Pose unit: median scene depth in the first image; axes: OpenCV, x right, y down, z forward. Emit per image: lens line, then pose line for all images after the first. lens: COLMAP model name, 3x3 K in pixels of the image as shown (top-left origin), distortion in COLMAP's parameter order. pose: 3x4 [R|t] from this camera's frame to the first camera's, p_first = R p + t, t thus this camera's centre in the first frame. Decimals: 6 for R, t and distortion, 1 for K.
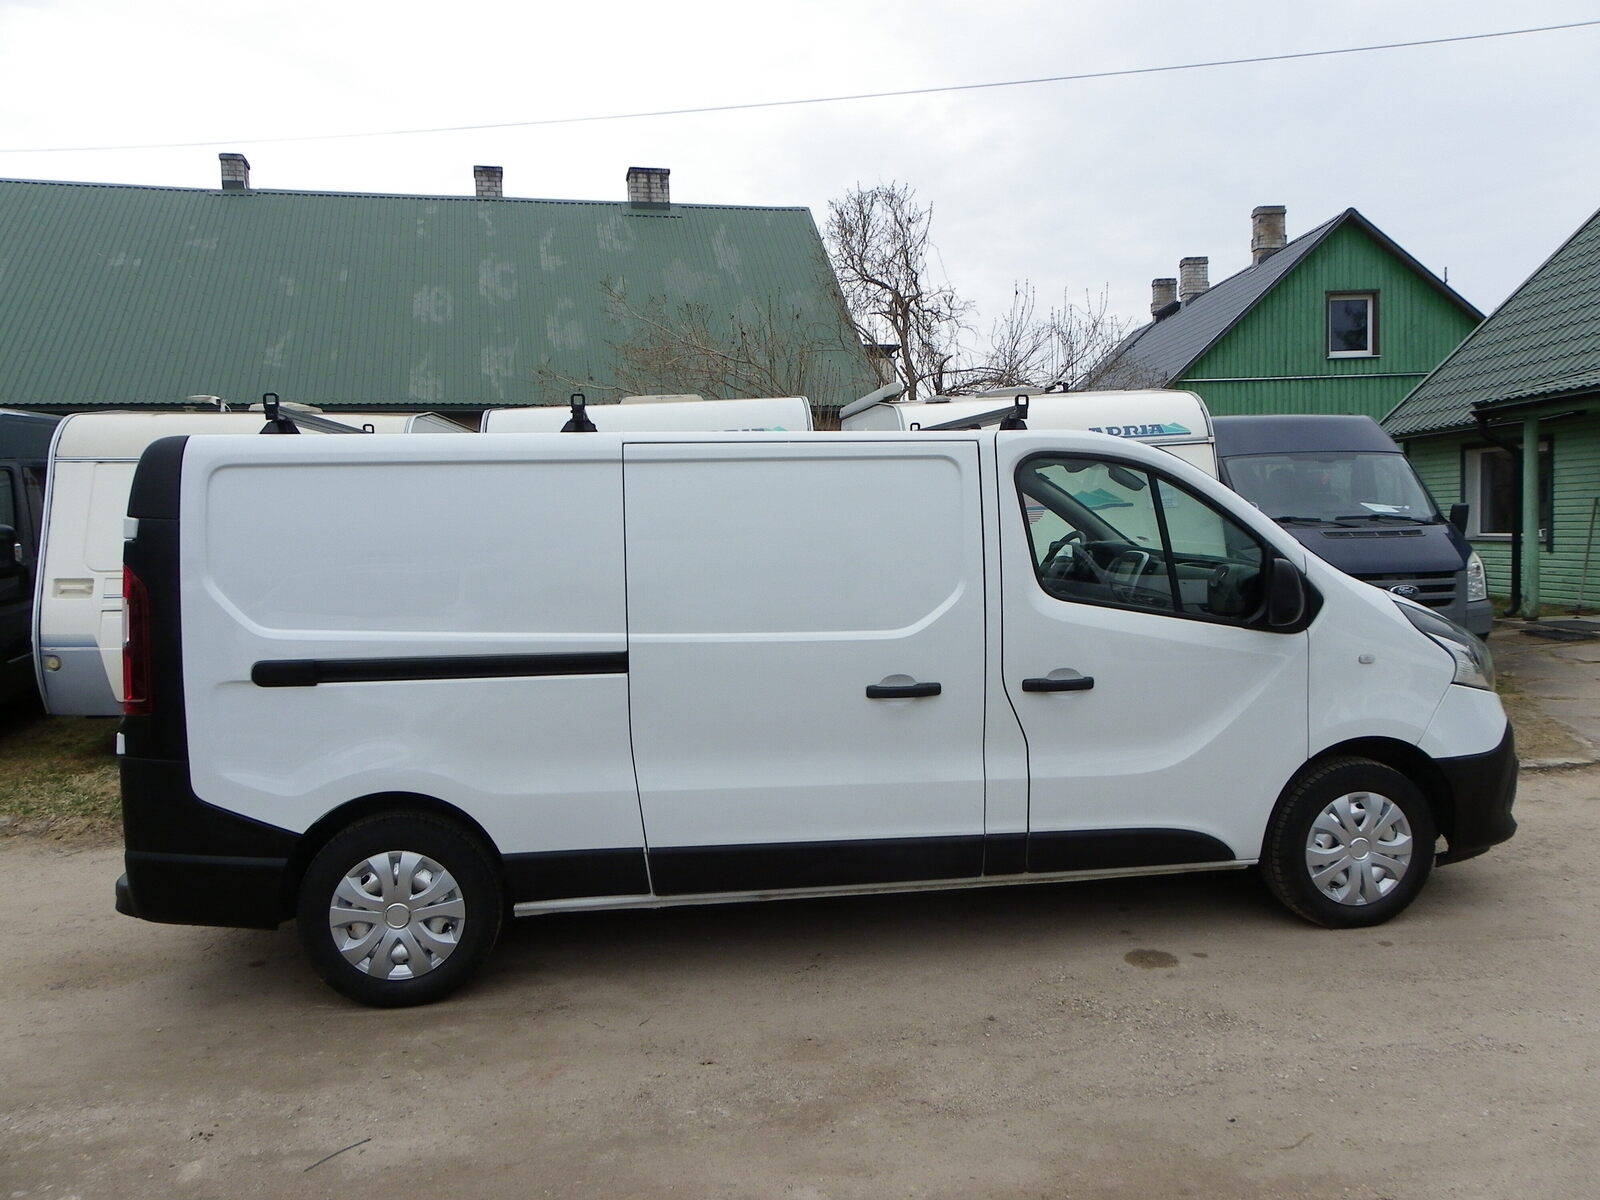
lens RADIAL K [[1214.1, 0, 812.5], [0, 1214.1, 596.3], [0, 0, 1]] dist [-0.016120, 0.000352]
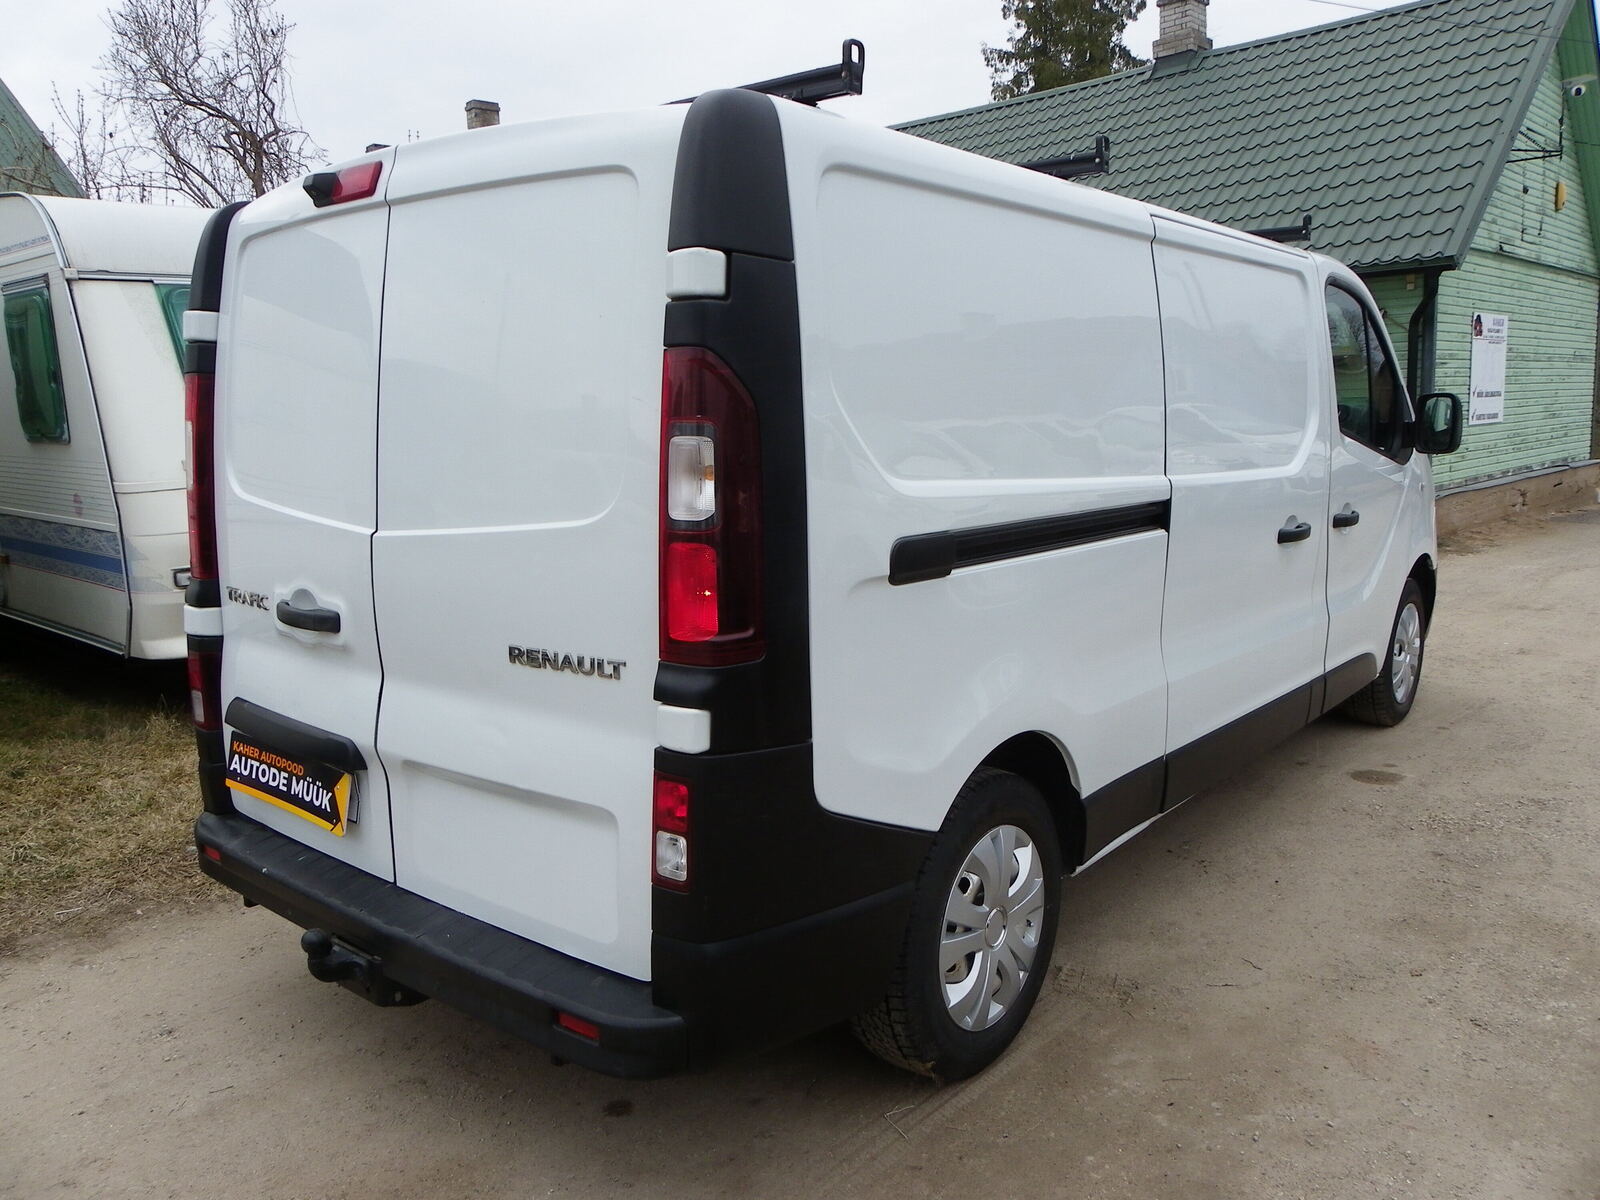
lens RADIAL K [[1214.1, 0, 812.5], [0, 1214.1, 596.3], [0, 0, 1]] dist [-0.016120, 0.000352]
pose [[0.739289, -0.094971, 0.666657, -0.824038], [0.049344, 0.994983, 0.087024, 0.029595], [-0.671578, -0.031440, 0.740267, 0.596768]]
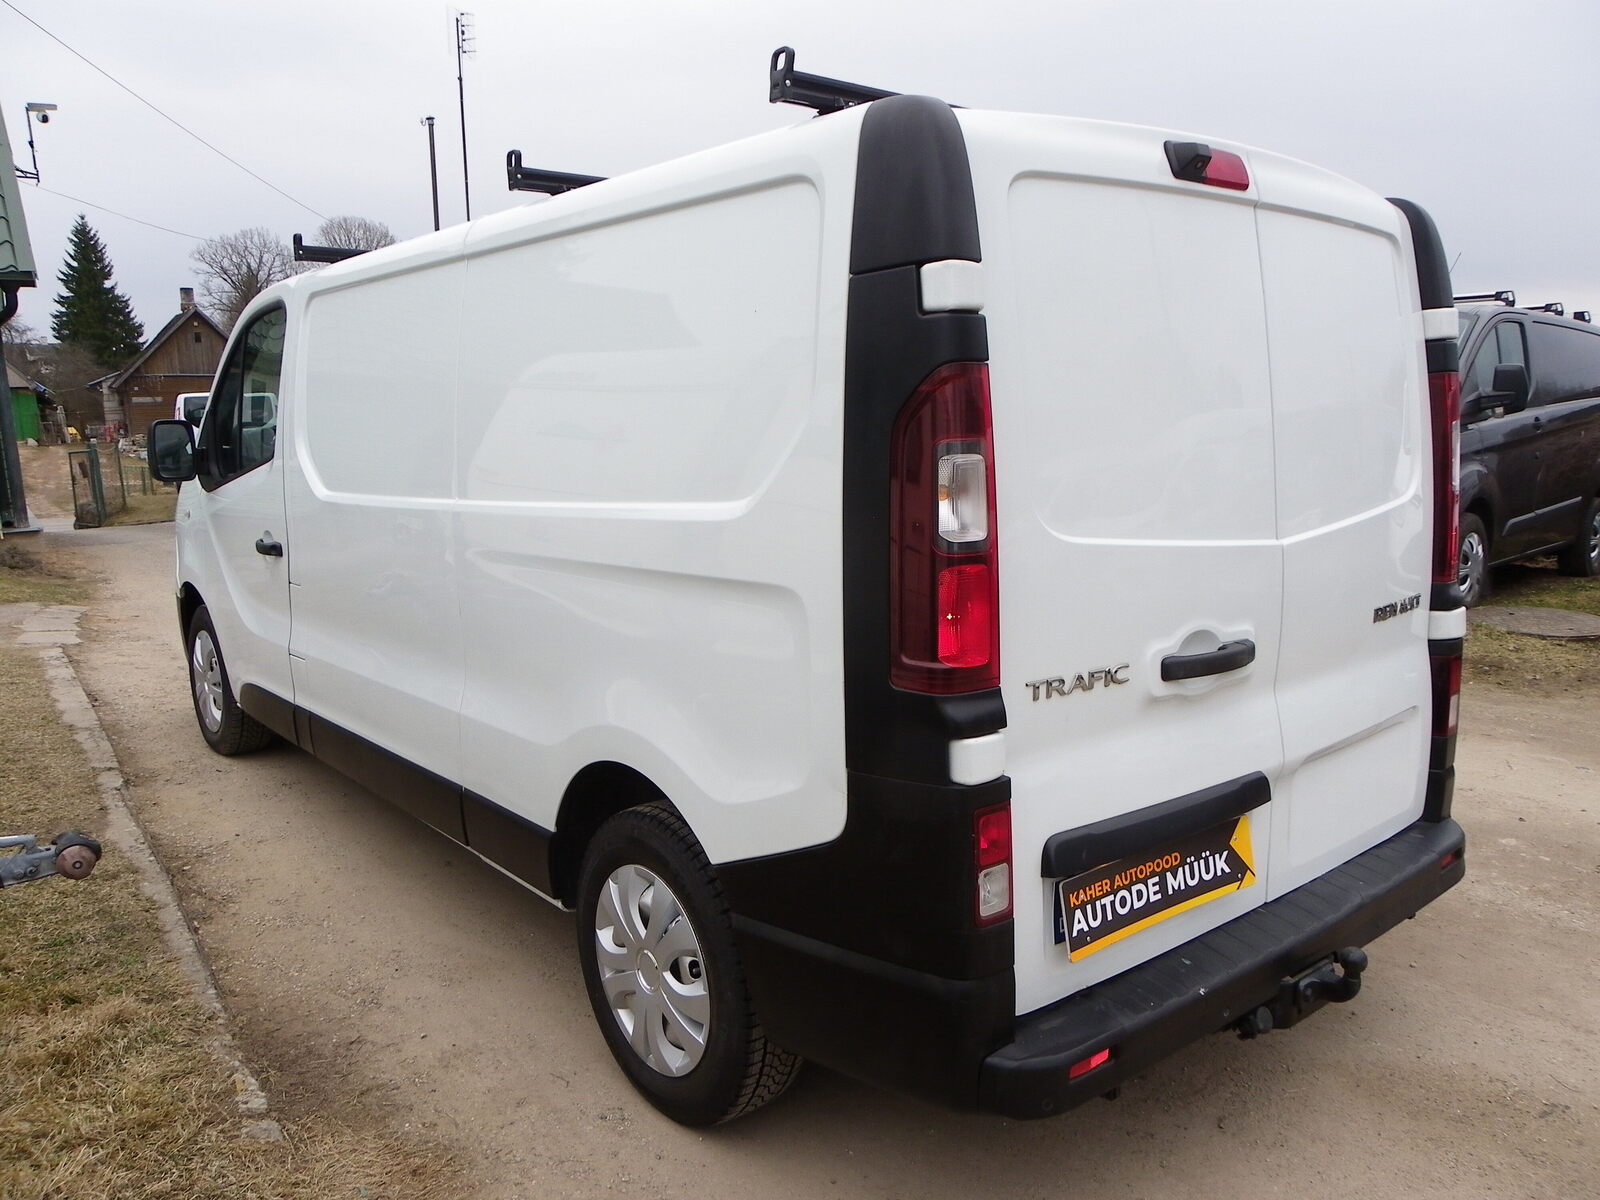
lens RADIAL K [[1214.1, 0, 812.5], [0, 1214.1, 596.3], [0, 0, 1]] dist [-0.016120, 0.000352]
pose [[-0.515155, -0.105352, 0.850598, -0.961812], [0.090066, 0.980269, 0.175960, -0.055678], [-0.852352, 0.167256, -0.495502, 1.645578]]
